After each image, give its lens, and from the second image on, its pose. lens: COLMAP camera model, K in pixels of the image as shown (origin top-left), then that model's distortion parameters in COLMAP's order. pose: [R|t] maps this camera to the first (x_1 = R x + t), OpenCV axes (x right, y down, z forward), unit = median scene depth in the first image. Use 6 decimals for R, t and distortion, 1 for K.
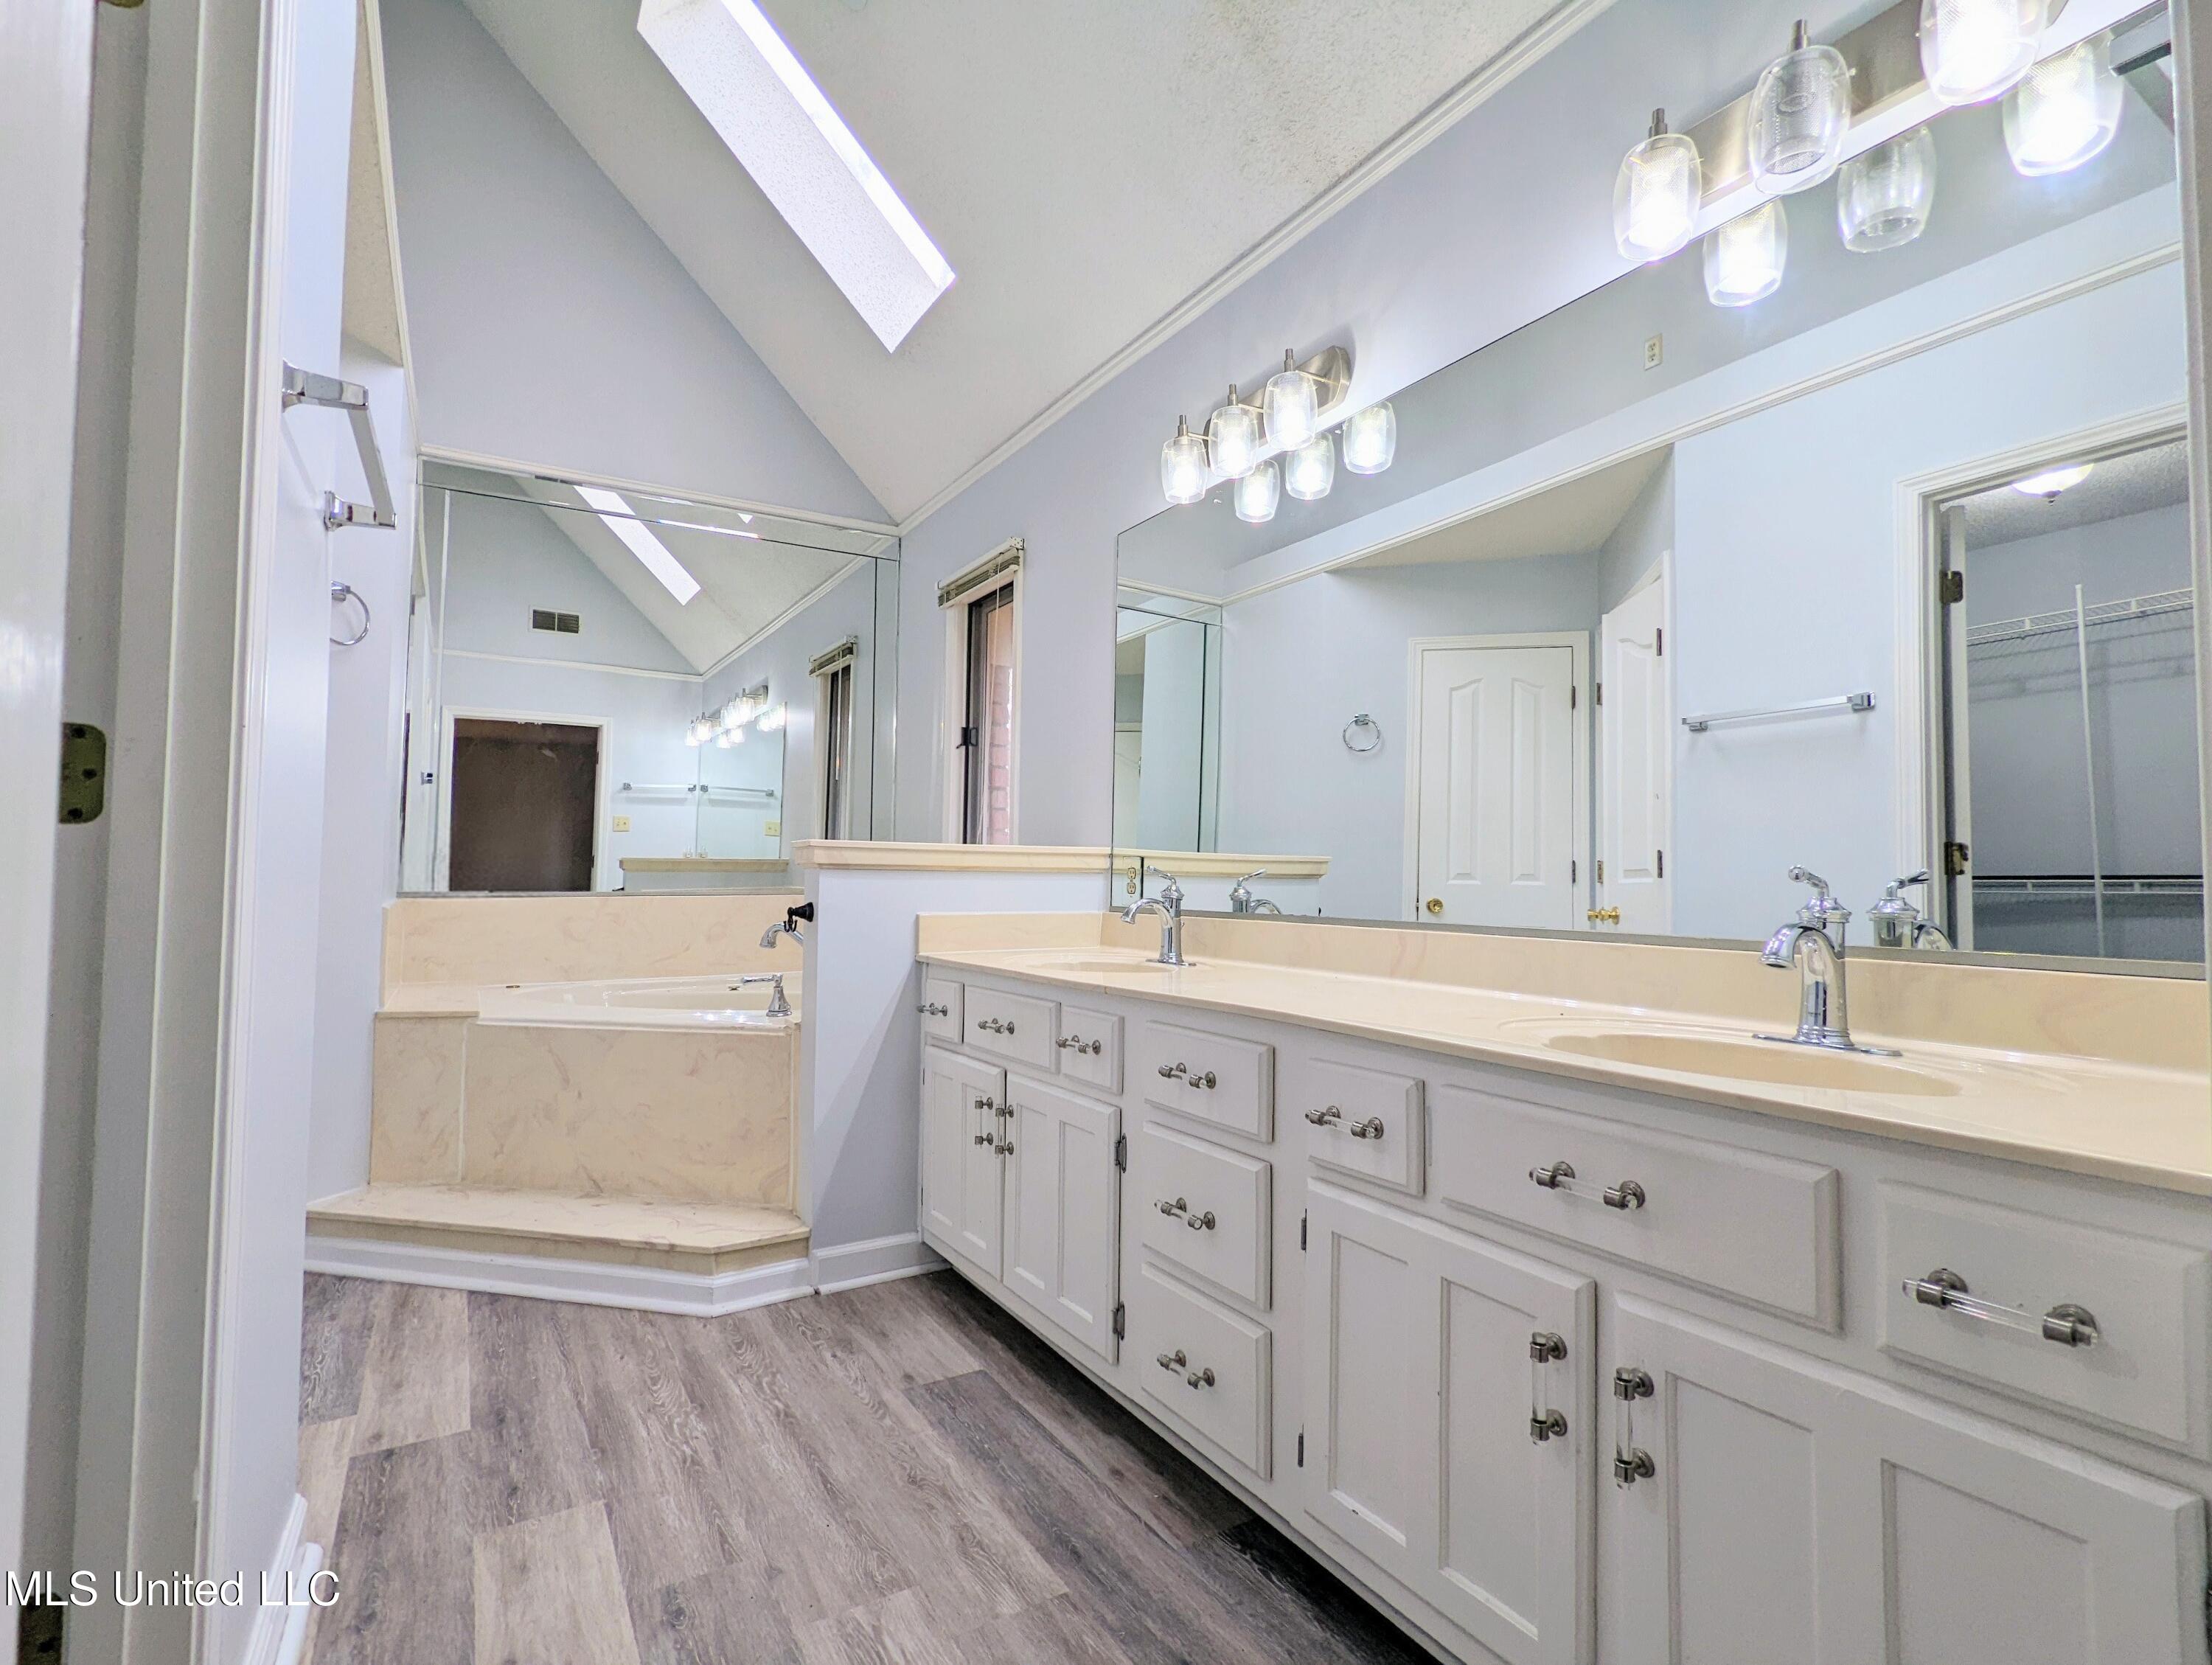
lens RADIAL K [[1047.2, 0, 1090.1], [0, 1047.2, 837.9], [0, 0, 1]] dist [0.002247, -0.000005]
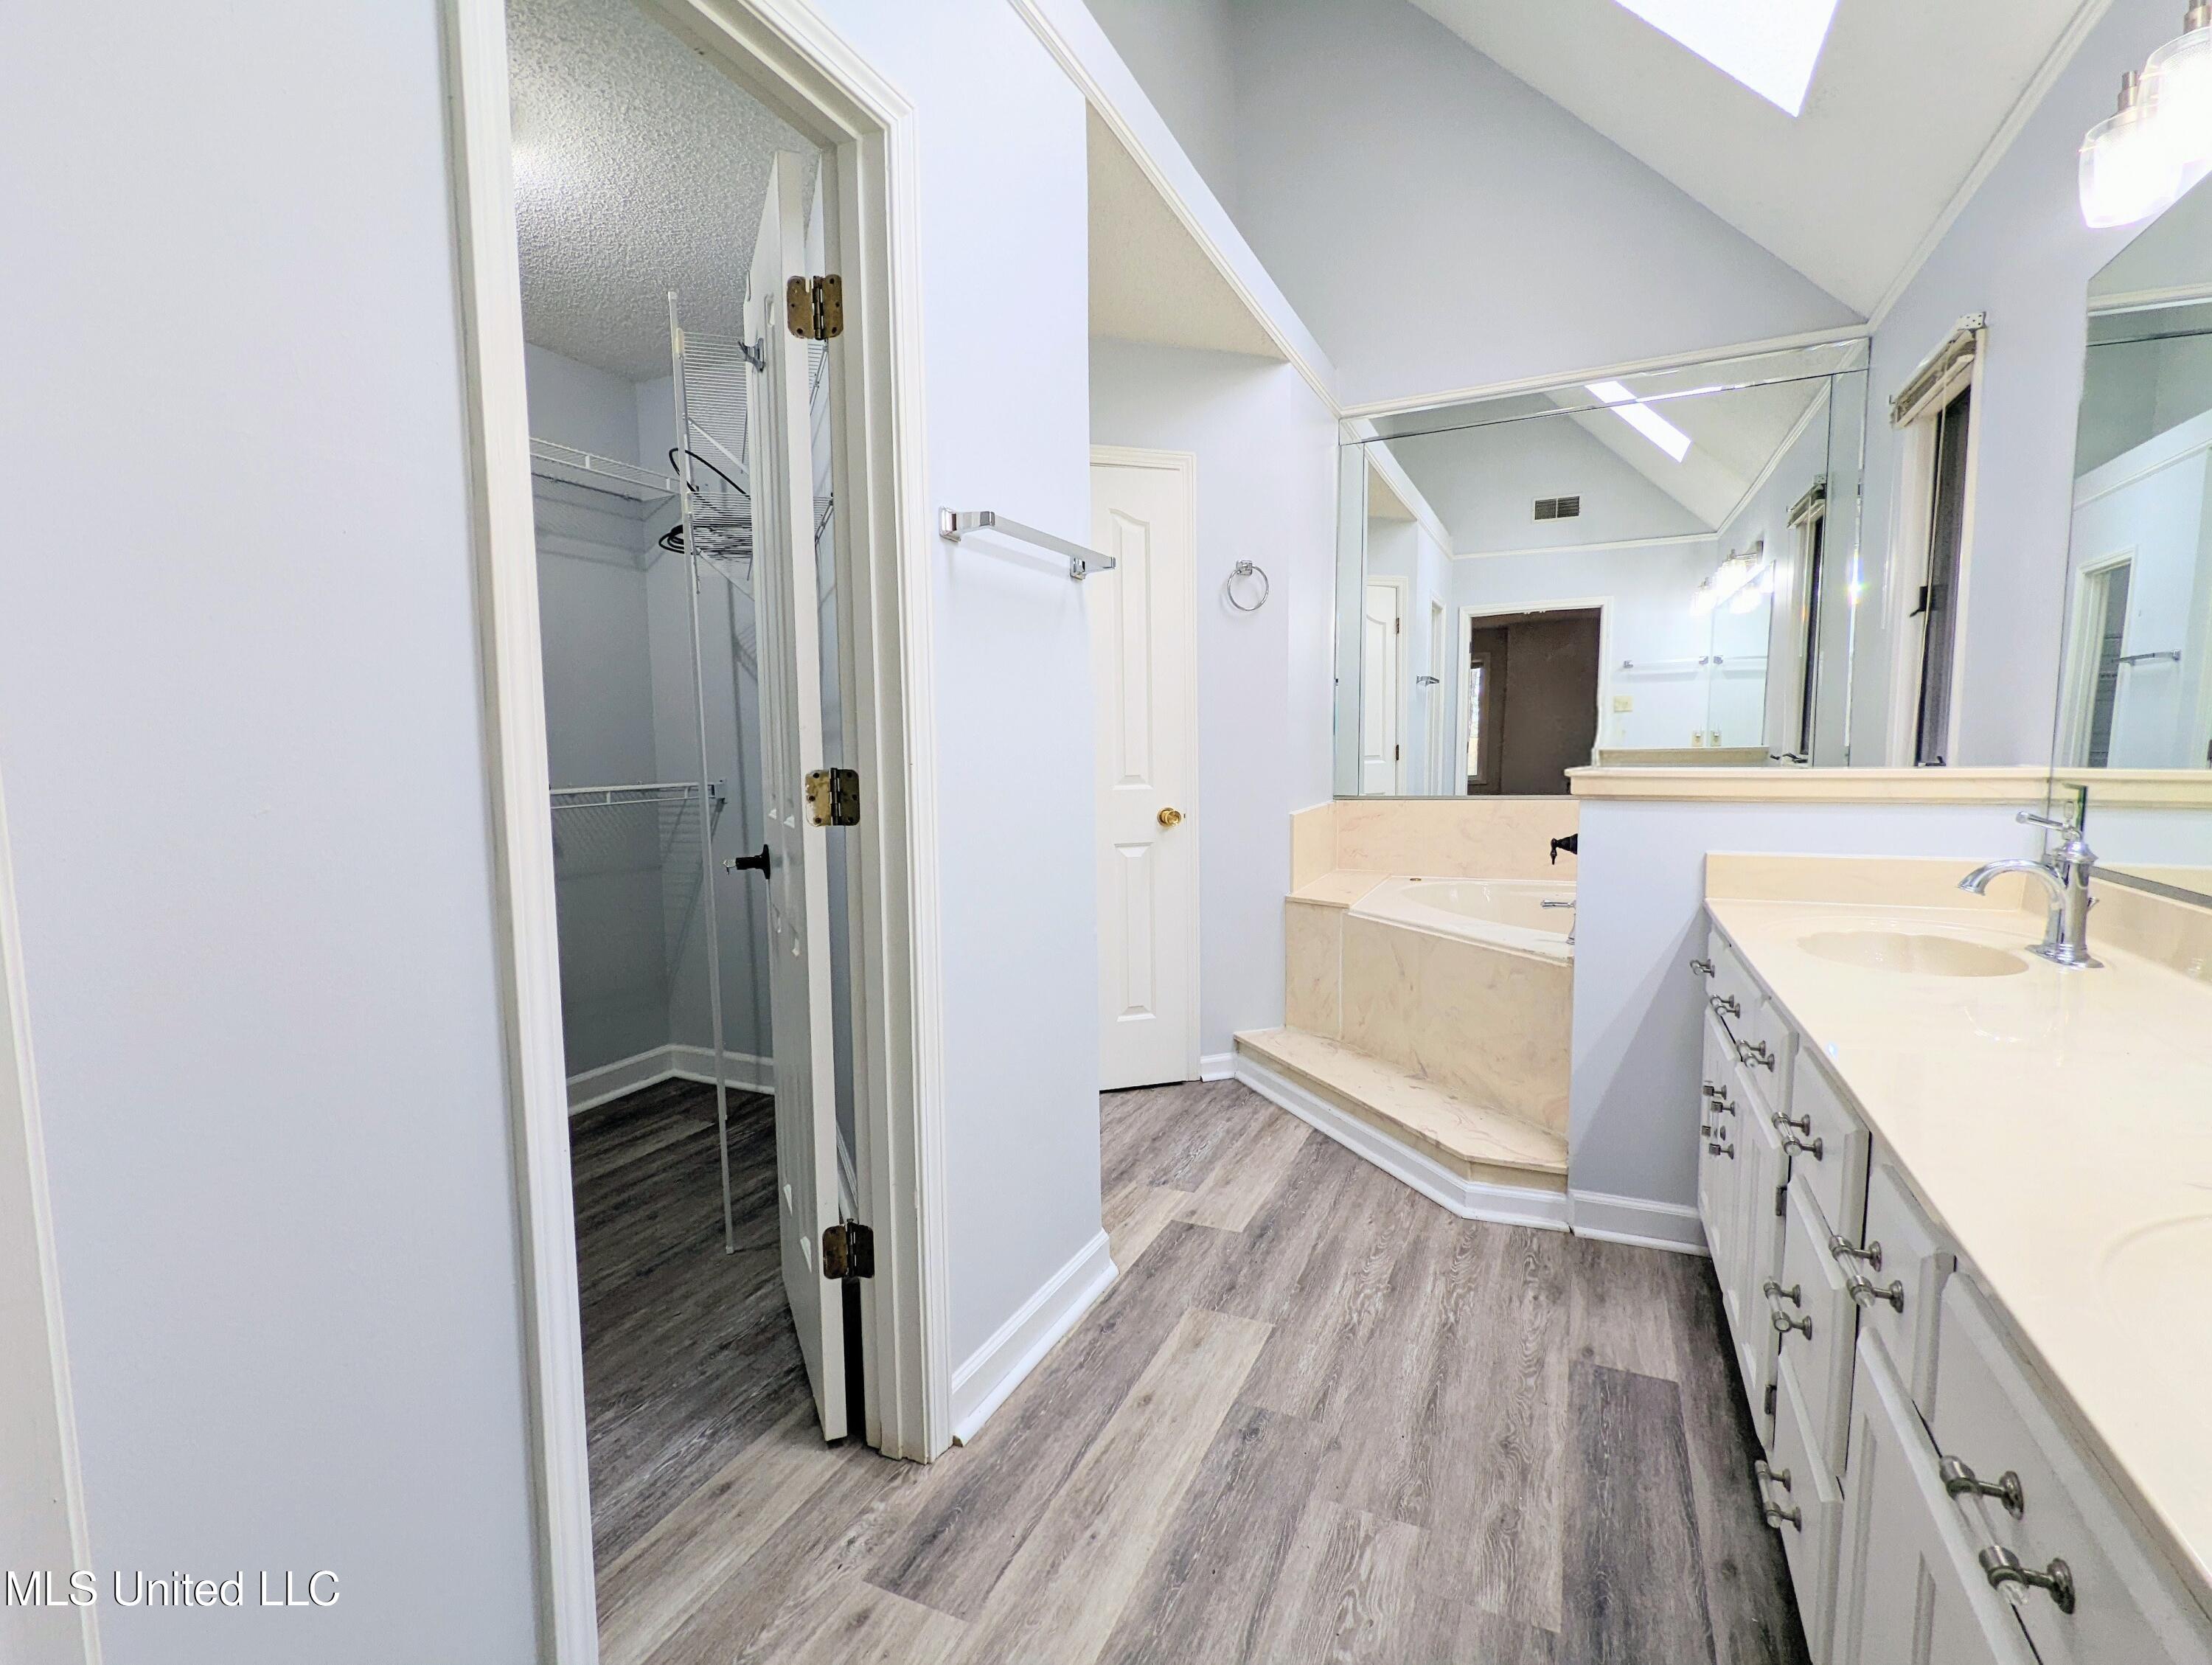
lens RADIAL K [[1047.2, 0, 1101.7], [0, 1047.2, 830.2], [0, 0, 1]] dist [0.002247, -0.000005]
pose [[0.560679, 0.051174, -0.826450, 0.298832], [0.055069, 0.993574, 0.098883, -0.064722], [0.826200, -0.100954, 0.554258, 0.135133]]
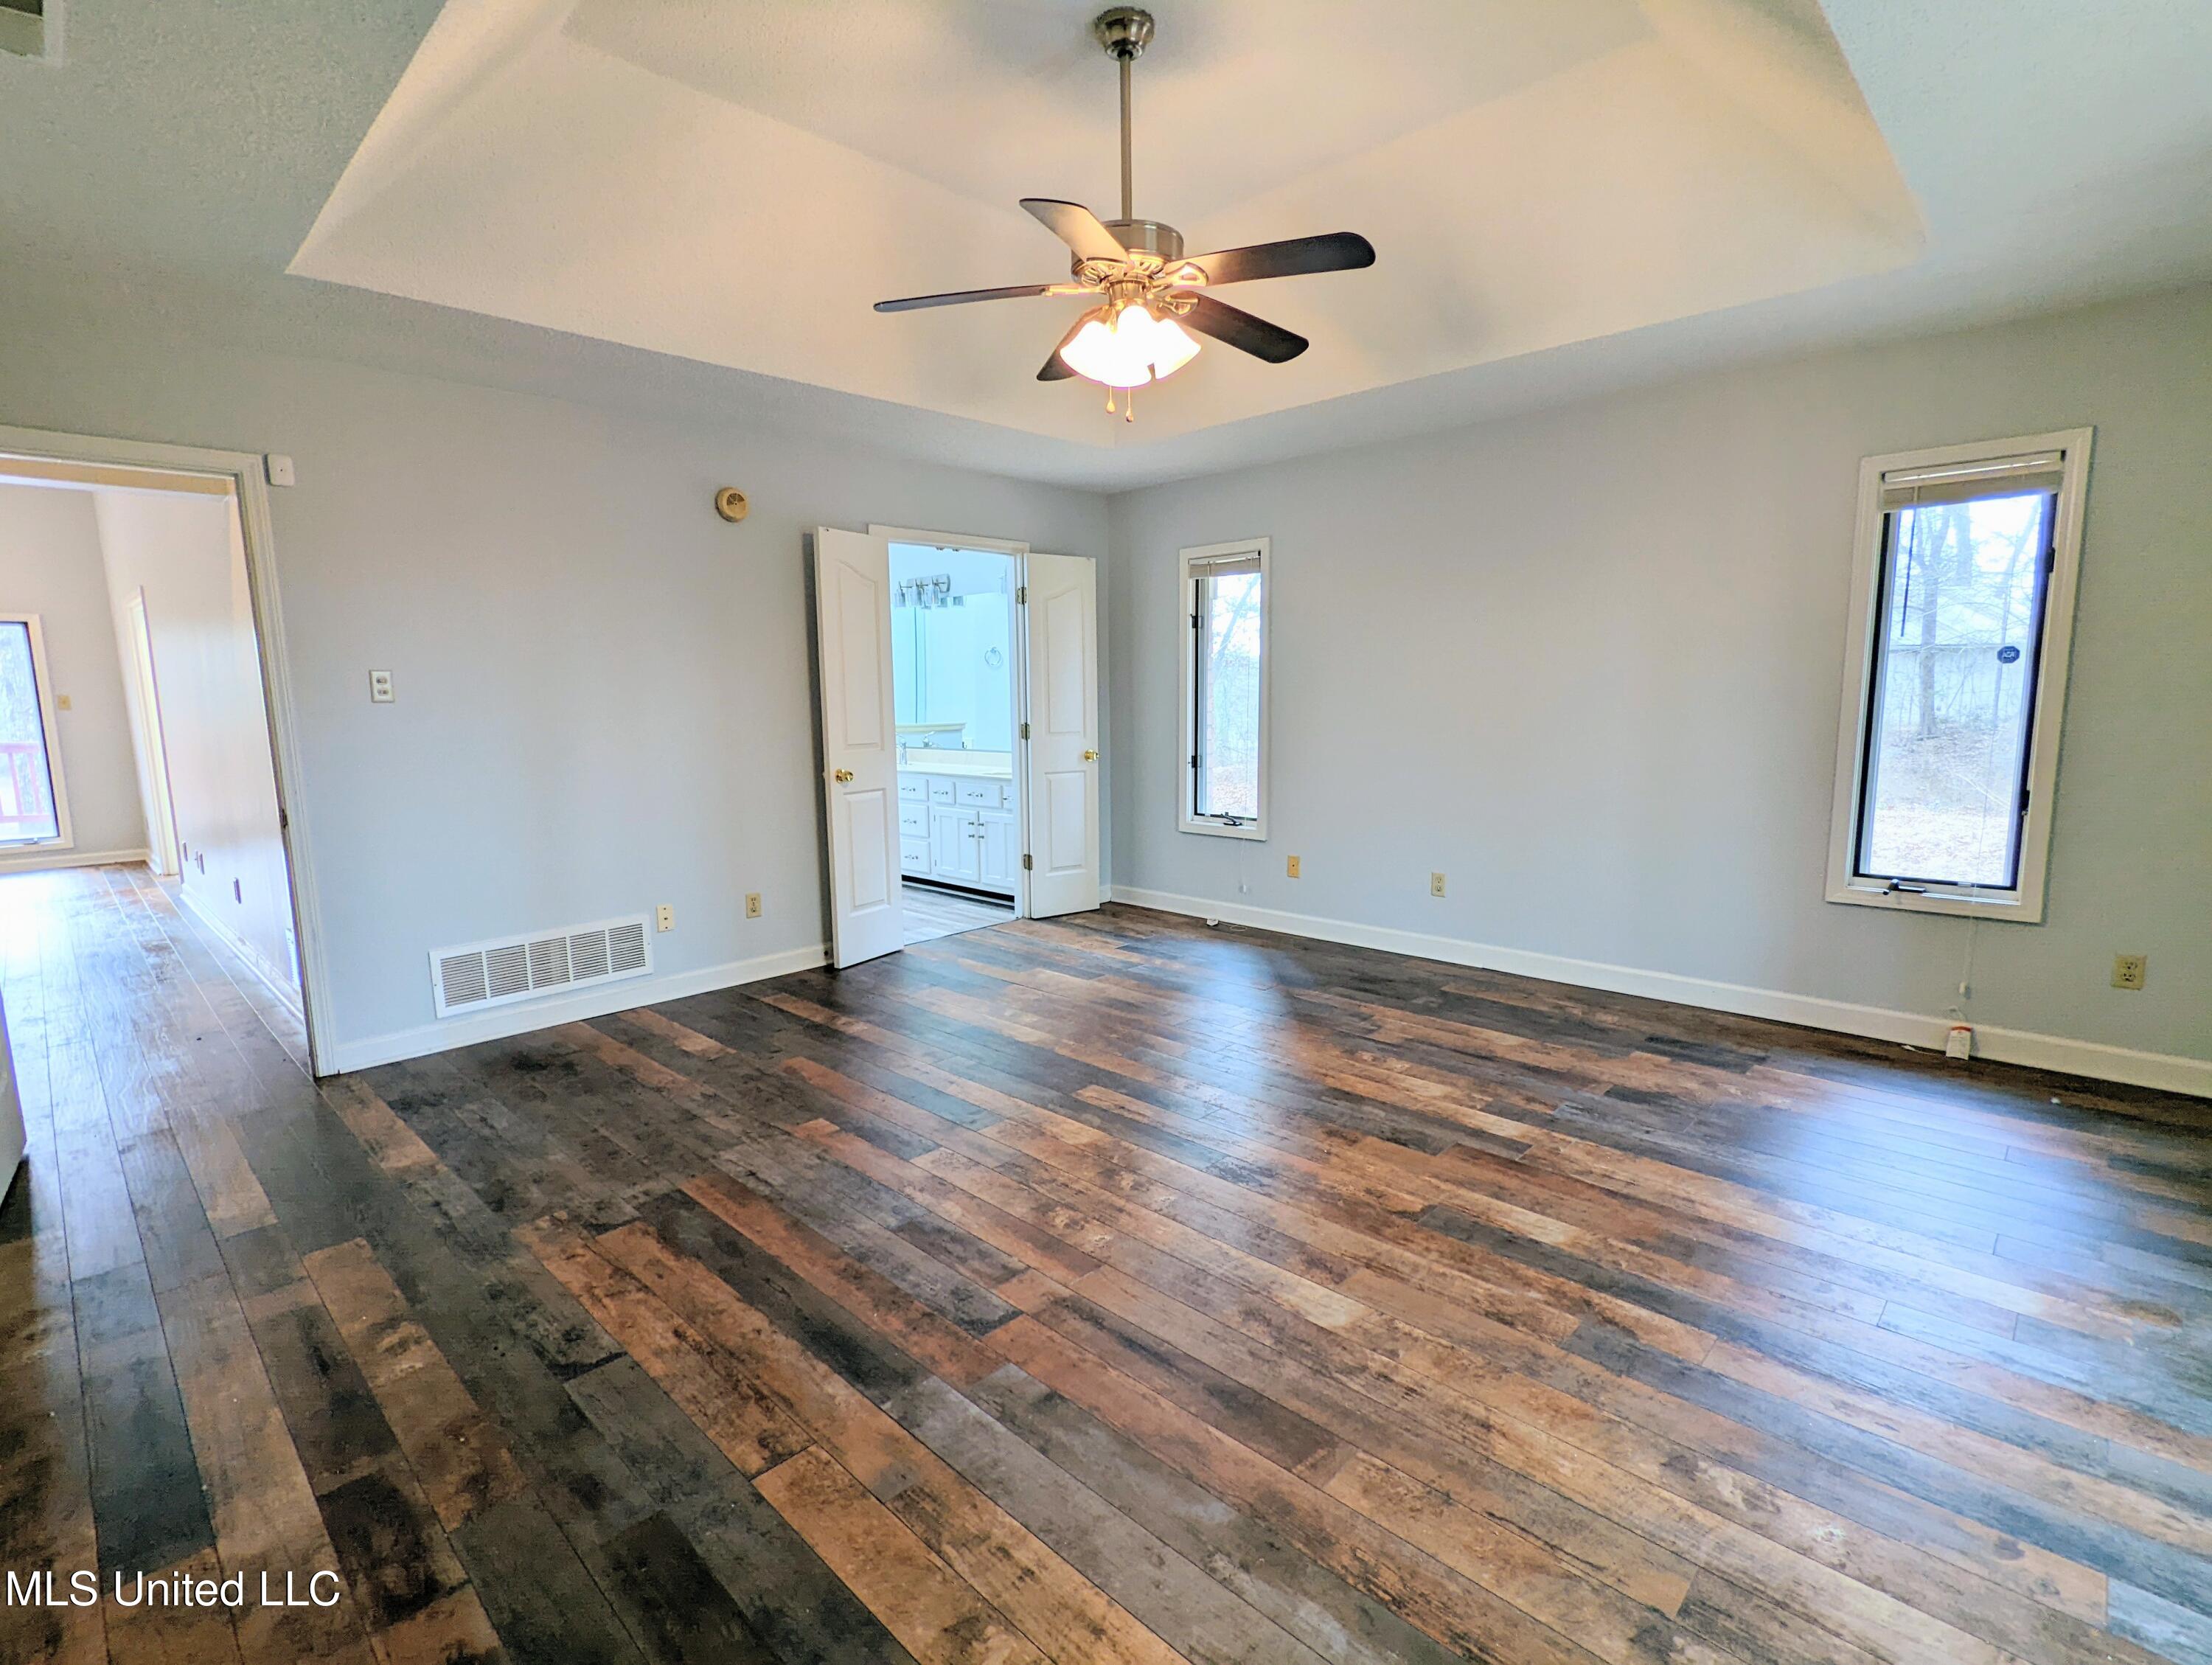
lens RADIAL K [[1047.2, 0, 1094.8], [0, 1047.2, 839.1], [0, 0, 1]] dist [0.002247, -0.000005]
pose [[0.969079, -0.054480, 0.240662, -0.143299], [0.010717, 0.983694, 0.179530, -0.221069], [-0.246518, -0.171399, 0.953861, -2.222724]]
